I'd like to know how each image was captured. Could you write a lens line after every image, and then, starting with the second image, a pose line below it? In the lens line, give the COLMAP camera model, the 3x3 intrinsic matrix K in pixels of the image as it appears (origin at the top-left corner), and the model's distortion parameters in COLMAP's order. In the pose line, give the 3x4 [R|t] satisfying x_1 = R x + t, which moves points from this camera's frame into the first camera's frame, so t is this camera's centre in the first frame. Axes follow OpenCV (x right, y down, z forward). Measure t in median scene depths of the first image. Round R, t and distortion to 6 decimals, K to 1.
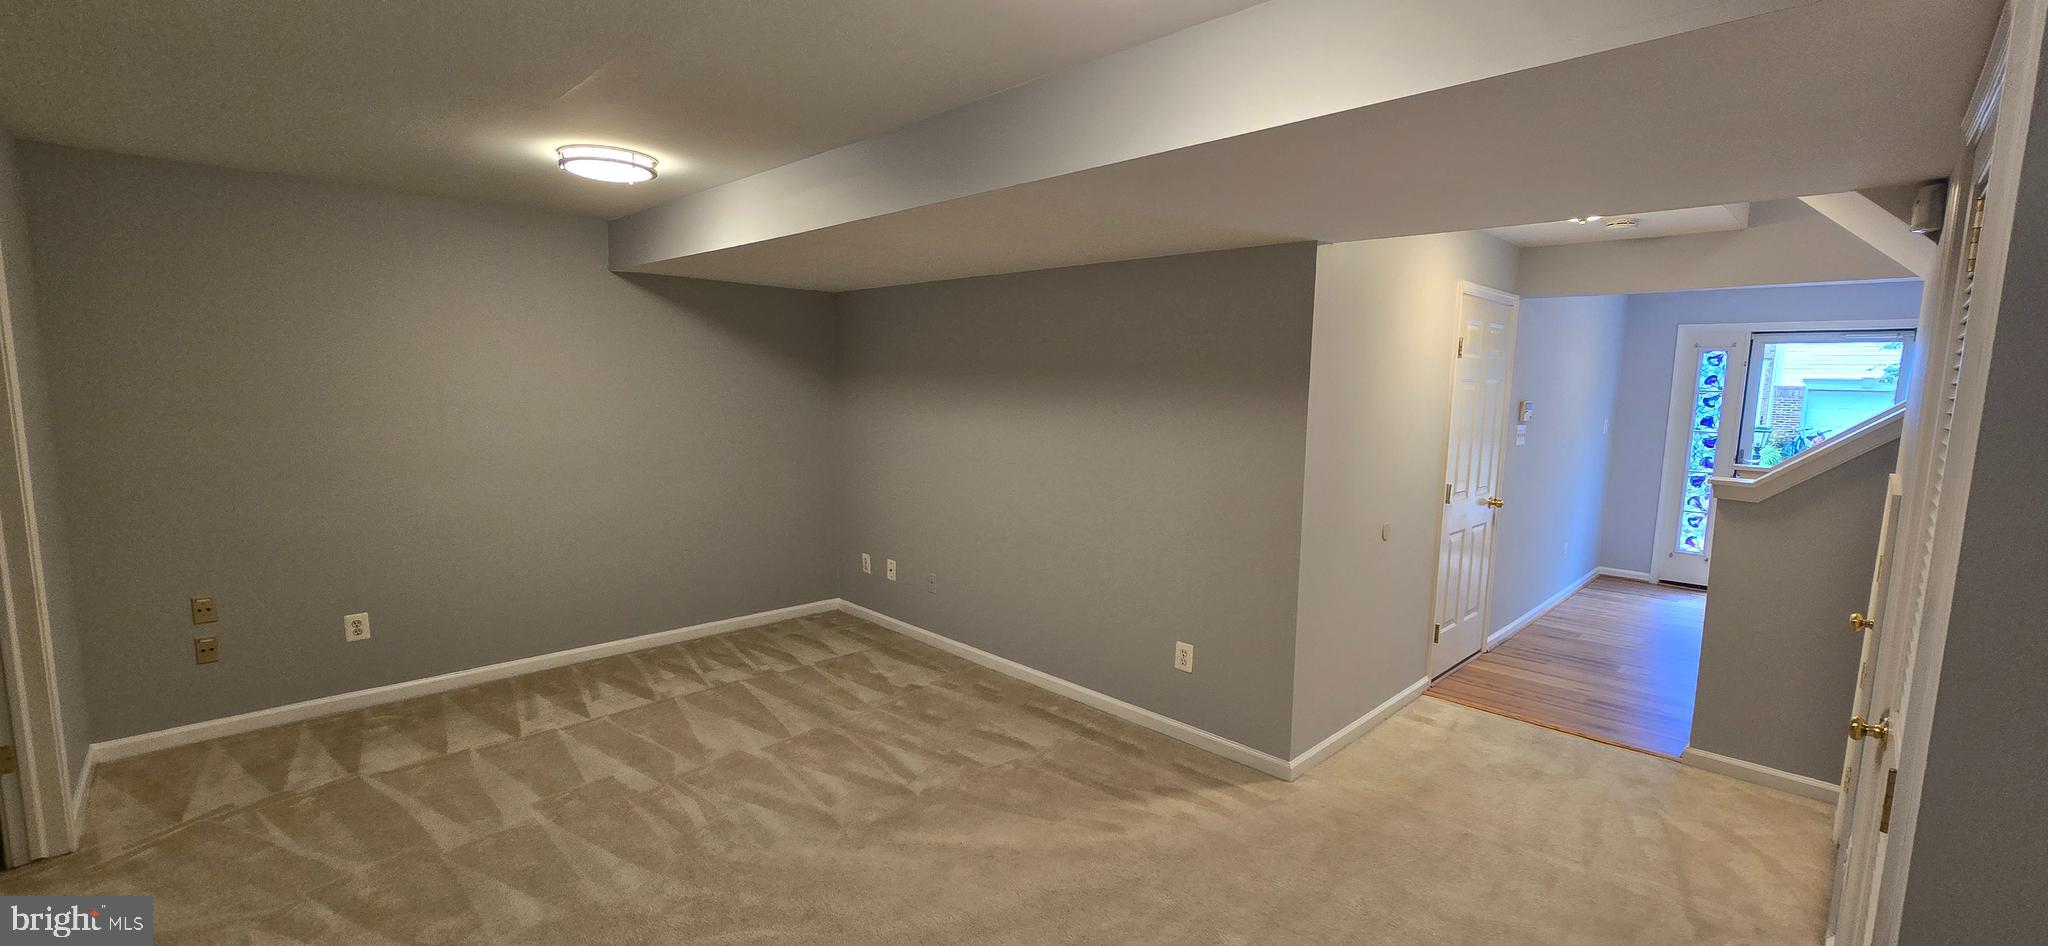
lens RADIAL K [[838.4, 0, 1014.9], [0, 838.4, 484.1], [0, 0, 1]] dist [0.000261, -0.000559]
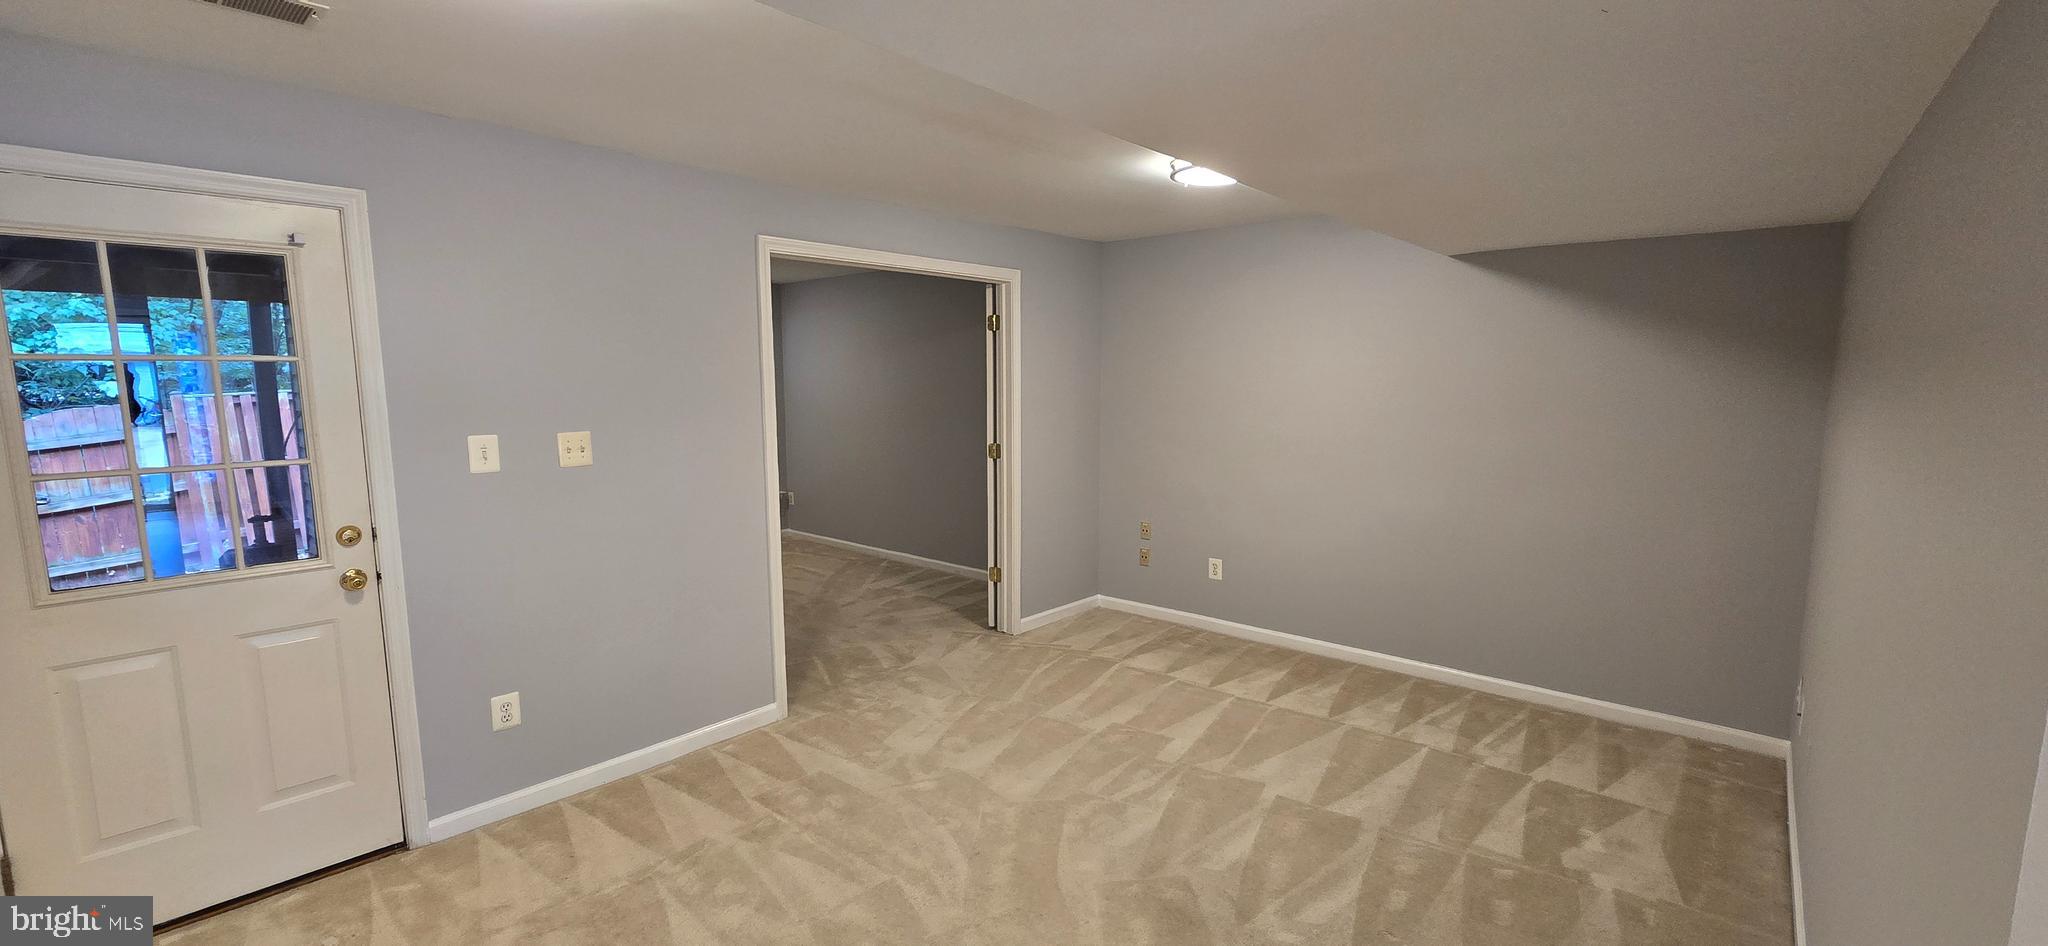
lens RADIAL K [[838.4, 0, 1014.9], [0, 838.4, 484.1], [0, 0, 1]] dist [0.000261, -0.000559]
pose [[0.075922, 0.118572, -0.990039, 0.476823], [-0.119853, 0.986791, 0.108992, -0.066462], [0.989884, 0.110385, 0.089130, 0.567038]]
